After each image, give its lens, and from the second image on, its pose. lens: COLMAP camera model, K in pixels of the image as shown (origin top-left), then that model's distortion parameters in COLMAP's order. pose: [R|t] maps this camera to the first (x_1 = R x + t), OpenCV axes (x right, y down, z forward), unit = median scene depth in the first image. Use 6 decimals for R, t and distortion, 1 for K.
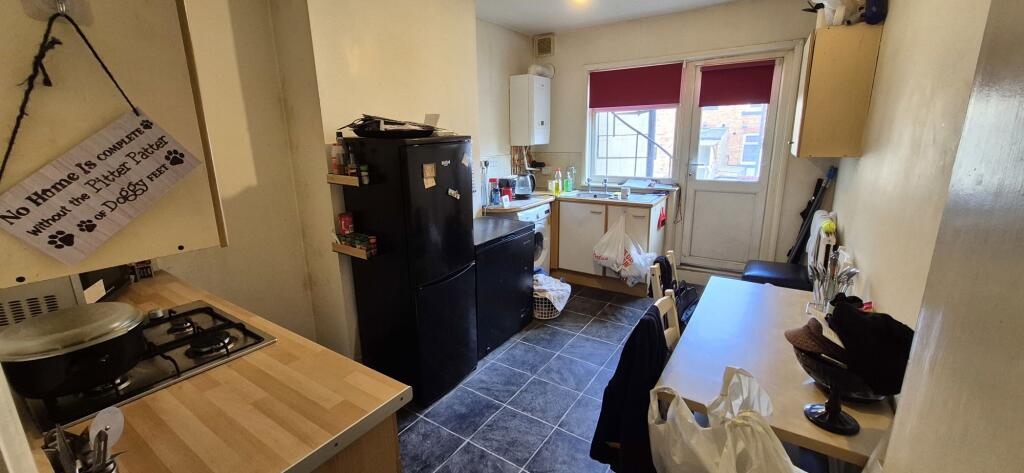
lens RADIAL K [[402.6, 0, 512.6], [0, 402.6, 230.3], [0, 0, 1]] dist [-0.000089, -0.000204]
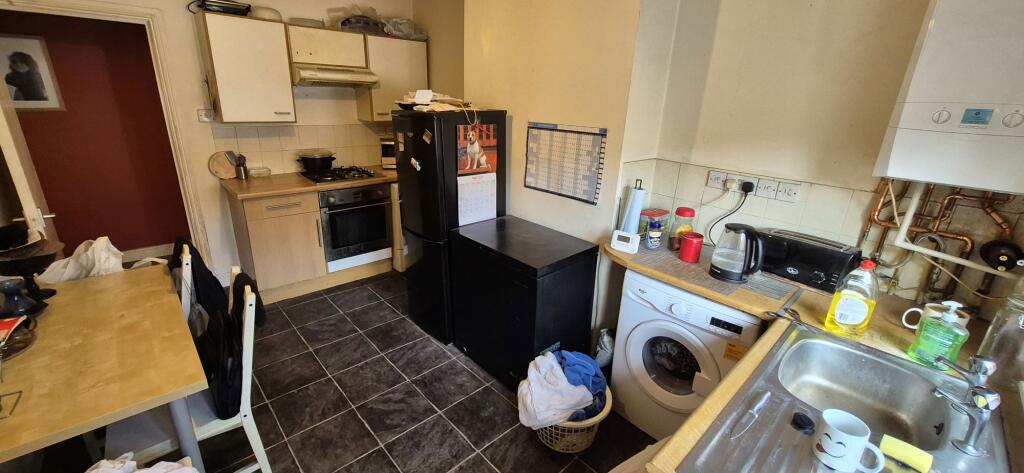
lens RADIAL K [[402.6, 0, 514.9], [0, 402.6, 233.6], [0, 0, 1]] dist [-0.000089, -0.000204]
pose [[-0.230527, 0.316440, -0.920176, 0.752763], [-0.268104, 0.888388, 0.372675, -0.350736], [0.935402, 0.332614, -0.119958, 1.250843]]
